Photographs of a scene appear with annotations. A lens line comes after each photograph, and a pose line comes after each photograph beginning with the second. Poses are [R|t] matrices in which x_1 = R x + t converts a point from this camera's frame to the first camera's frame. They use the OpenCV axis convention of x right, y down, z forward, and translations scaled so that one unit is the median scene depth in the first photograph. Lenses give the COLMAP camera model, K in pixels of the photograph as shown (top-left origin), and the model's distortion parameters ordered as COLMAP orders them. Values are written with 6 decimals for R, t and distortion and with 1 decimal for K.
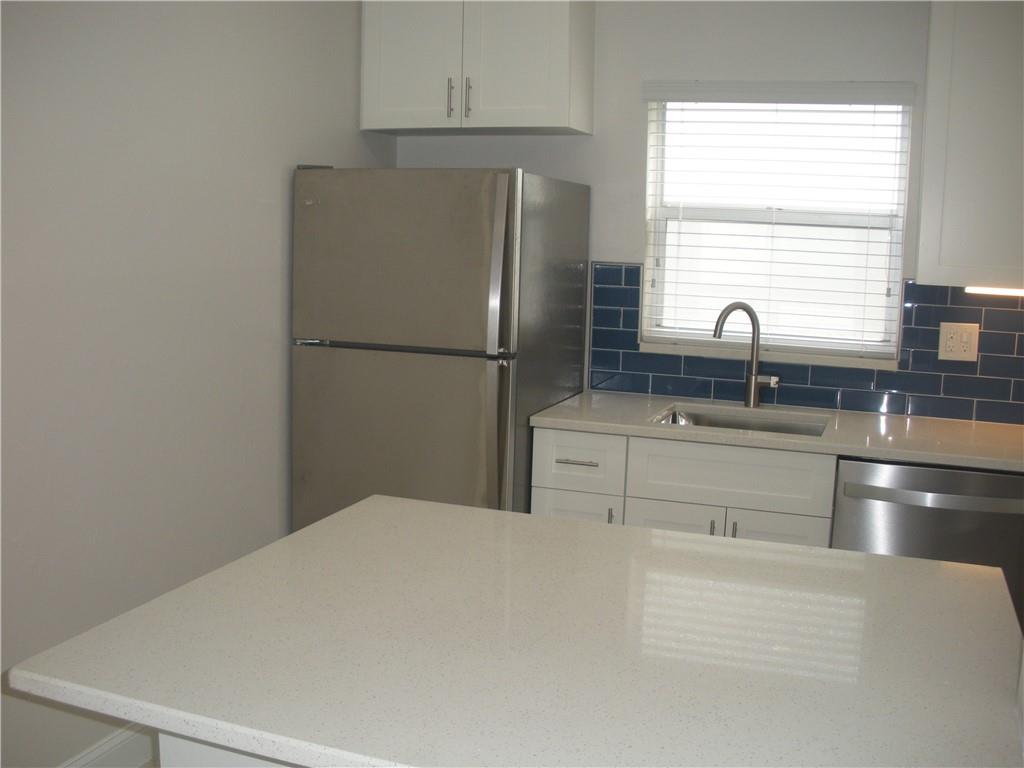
lens RADIAL K [[1082.2, 0, 476.6], [0, 1082.2, 397.8], [0, 0, 1]] dist [-0.320908, 0.388091]
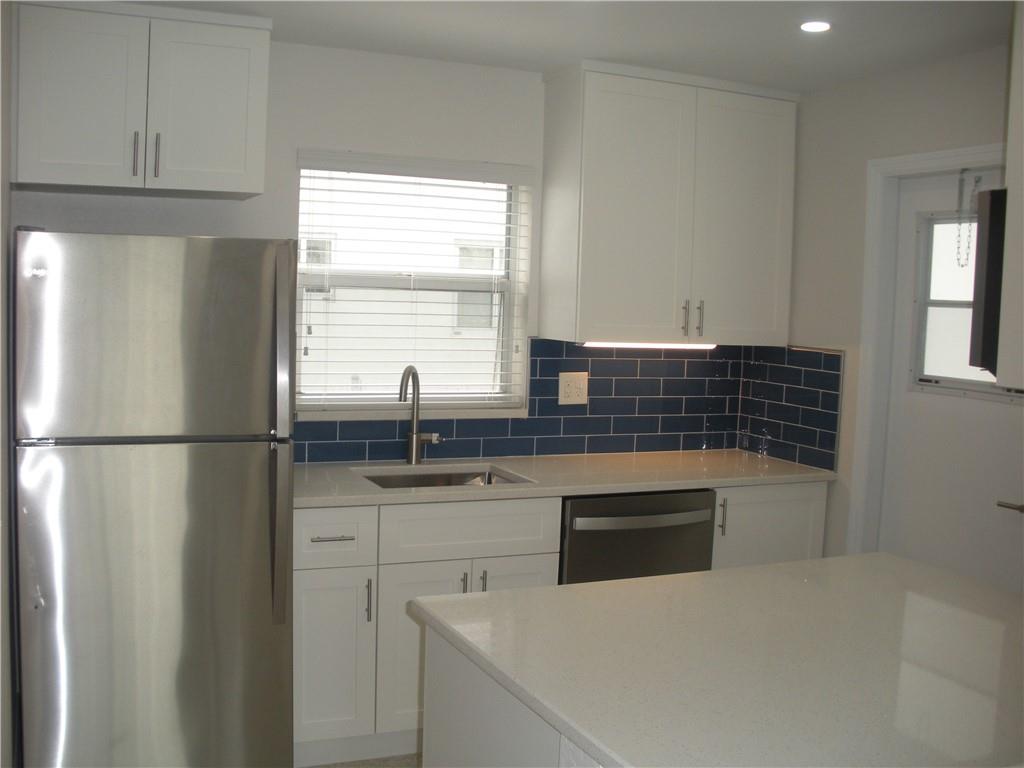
lens RADIAL K [[1066.6, 0, 511.5], [0, 1066.6, 427.6], [0, 0, 1]] dist [-0.340648, 0.341931]
pose [[0.691408, -0.084469, 0.717510, -0.431606], [0.095998, 0.995077, 0.024640, -0.044187], [-0.716058, 0.051843, 0.696113, 0.194212]]
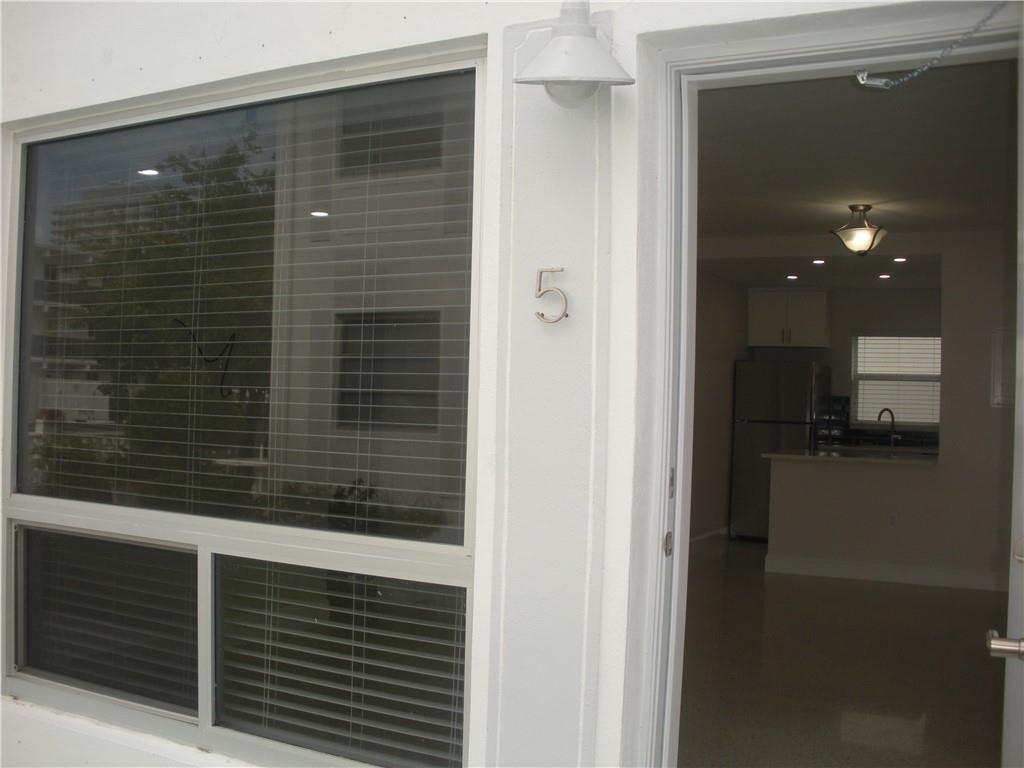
lens RADIAL K [[1082.2, 0, 476.6], [0, 1082.2, 397.8], [0, 0, 1]] dist [-0.320908, 0.388091]
pose [[0.992302, 0.008377, -0.123556, -0.481413], [-0.028327, 0.986612, -0.160603, 0.347601], [0.120556, 0.162867, 0.979255, -1.795603]]
